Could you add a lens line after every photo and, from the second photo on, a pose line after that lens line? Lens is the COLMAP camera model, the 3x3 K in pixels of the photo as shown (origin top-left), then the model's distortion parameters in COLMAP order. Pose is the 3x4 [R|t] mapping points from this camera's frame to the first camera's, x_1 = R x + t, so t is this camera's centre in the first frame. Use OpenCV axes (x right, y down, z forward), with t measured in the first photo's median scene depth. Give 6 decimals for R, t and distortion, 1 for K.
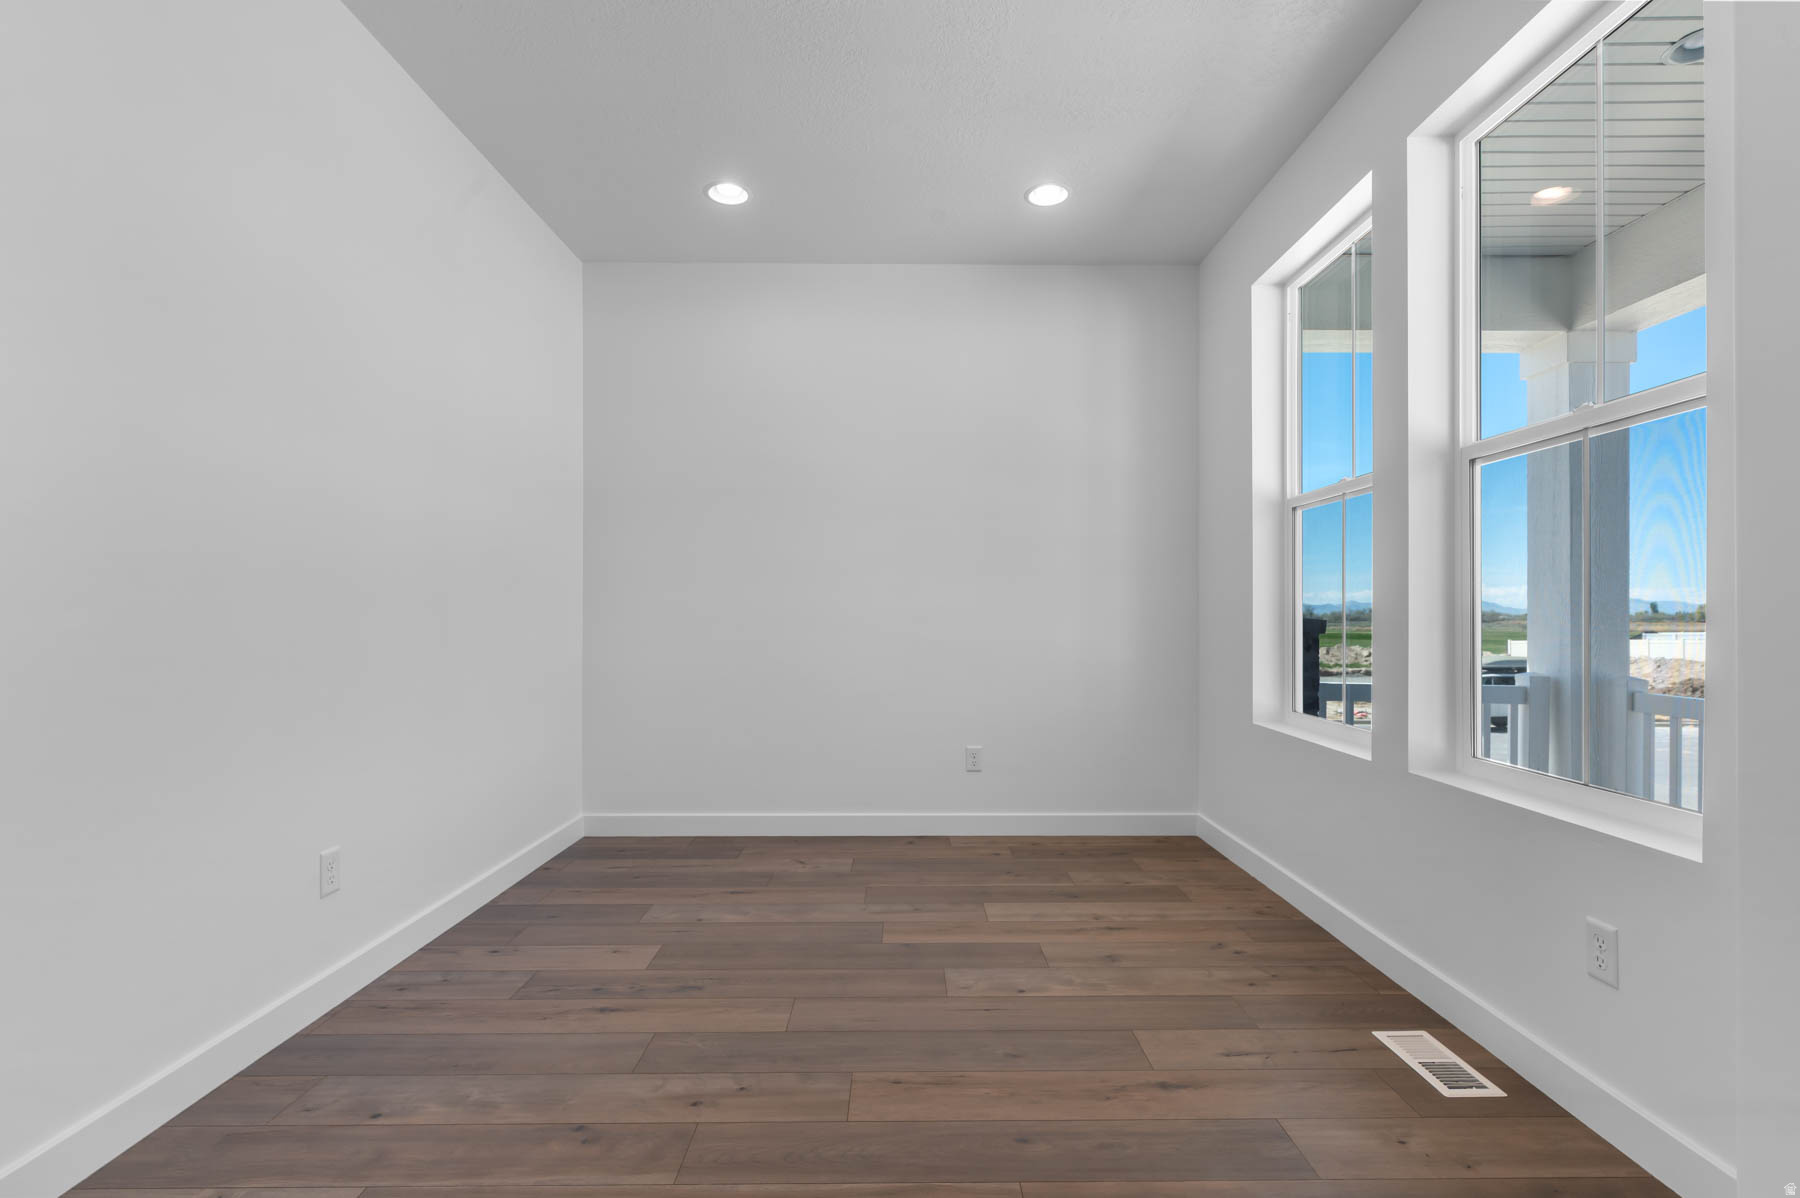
lens RADIAL K [[855.9, 0, 913.6], [0, 855.9, 609.1], [0, 0, 1]] dist [0.000202, -0.002493]
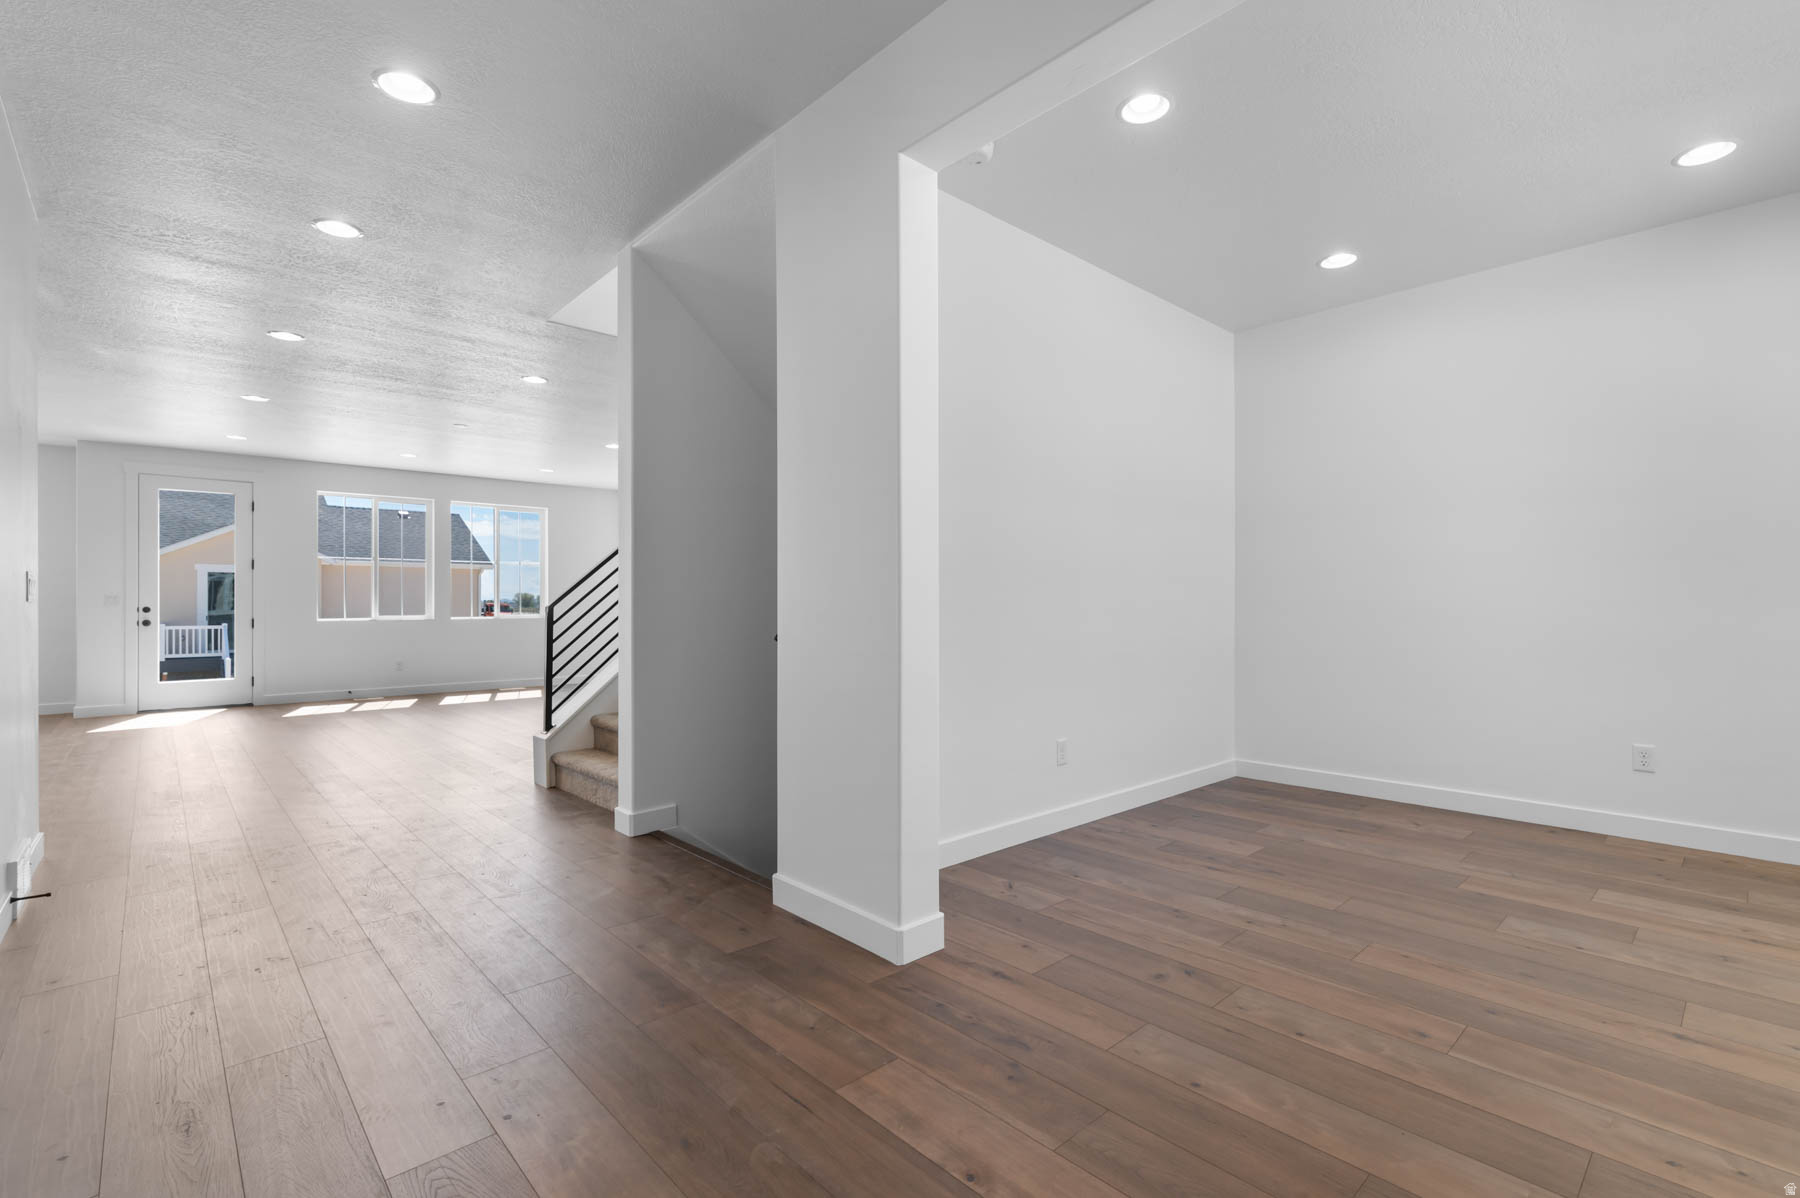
lens RADIAL K [[895.1, 0, 894.2], [0, 895.1, 605.9], [0, 0, 1]] dist [0.033687, 0.000695]
pose [[0.676022, 0.001641, -0.736880, 0.398507], [0.006364, 0.999947, 0.008065, -0.010195], [0.736854, -0.010142, 0.675976, -0.446842]]
